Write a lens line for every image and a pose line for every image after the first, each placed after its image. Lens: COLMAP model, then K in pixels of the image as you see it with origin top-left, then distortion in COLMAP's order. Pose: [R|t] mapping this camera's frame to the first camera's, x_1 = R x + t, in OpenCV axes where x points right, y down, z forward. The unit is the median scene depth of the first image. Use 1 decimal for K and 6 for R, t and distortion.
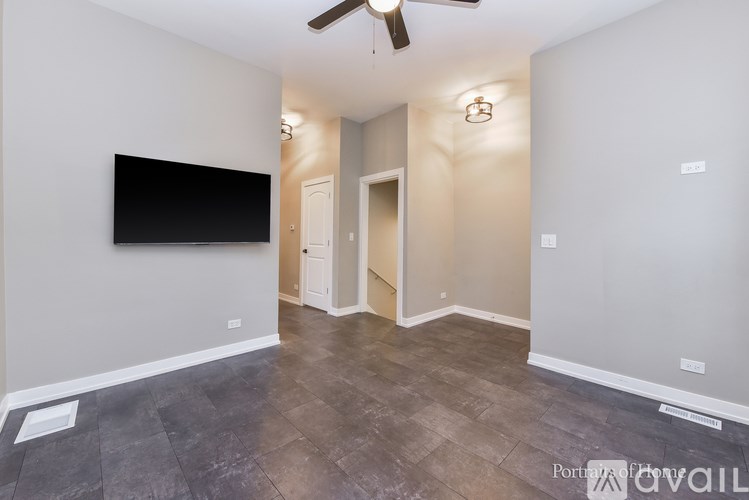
lens RADIAL K [[307.4, 0, 362.1], [0, 307.4, 237.2], [0, 0, 1]] dist [-0.000825, 0.000004]
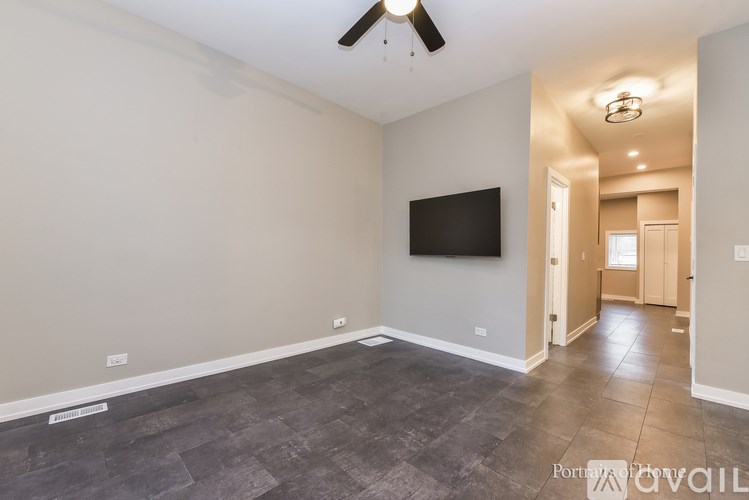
lens RADIAL K [[307.4, 0, 373.6], [0, 307.4, 250.9], [0, 0, 1]] dist [-0.000825, 0.000004]
pose [[0.047655, -0.010493, -0.998809, 0.870251], [-0.016841, 0.999794, -0.011307, 0.020794], [0.998722, 0.017359, 0.047469, 0.757526]]
